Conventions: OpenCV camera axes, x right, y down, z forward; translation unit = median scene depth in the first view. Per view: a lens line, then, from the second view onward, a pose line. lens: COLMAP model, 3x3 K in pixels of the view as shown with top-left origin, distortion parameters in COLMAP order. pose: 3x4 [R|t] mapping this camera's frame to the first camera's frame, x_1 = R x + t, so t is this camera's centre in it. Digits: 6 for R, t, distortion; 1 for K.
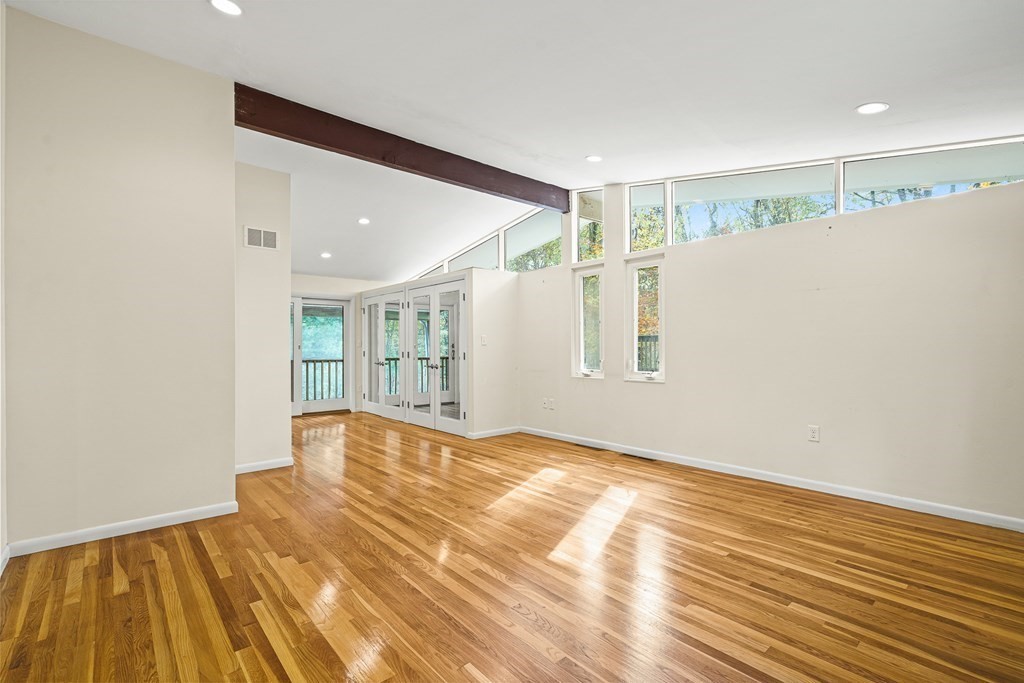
lens RADIAL K [[463.4, 0, 507.3], [0, 463.4, 344.5], [0, 0, 1]] dist [-0.003155, 0.001229]
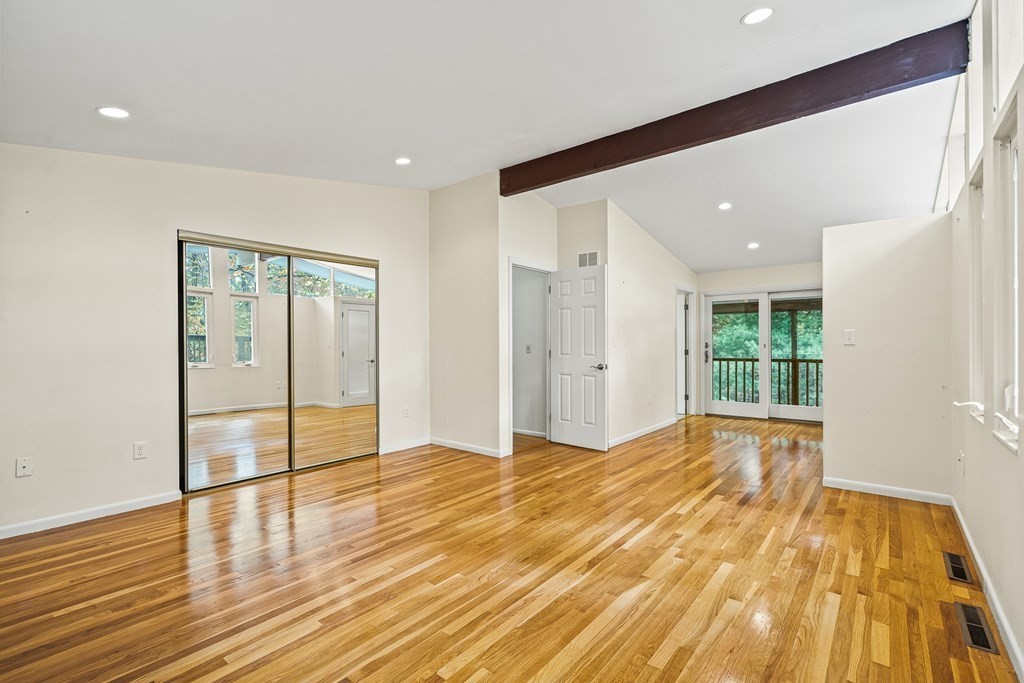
lens RADIAL K [[463.4, 0, 513.7], [0, 463.4, 342.7], [0, 0, 1]] dist [-0.003155, 0.001229]
pose [[0.175771, 0.002746, -0.984427, 0.673556], [0.009716, 0.999943, 0.004524, -0.011826], [0.984383, -0.010360, 0.175734, 0.587465]]
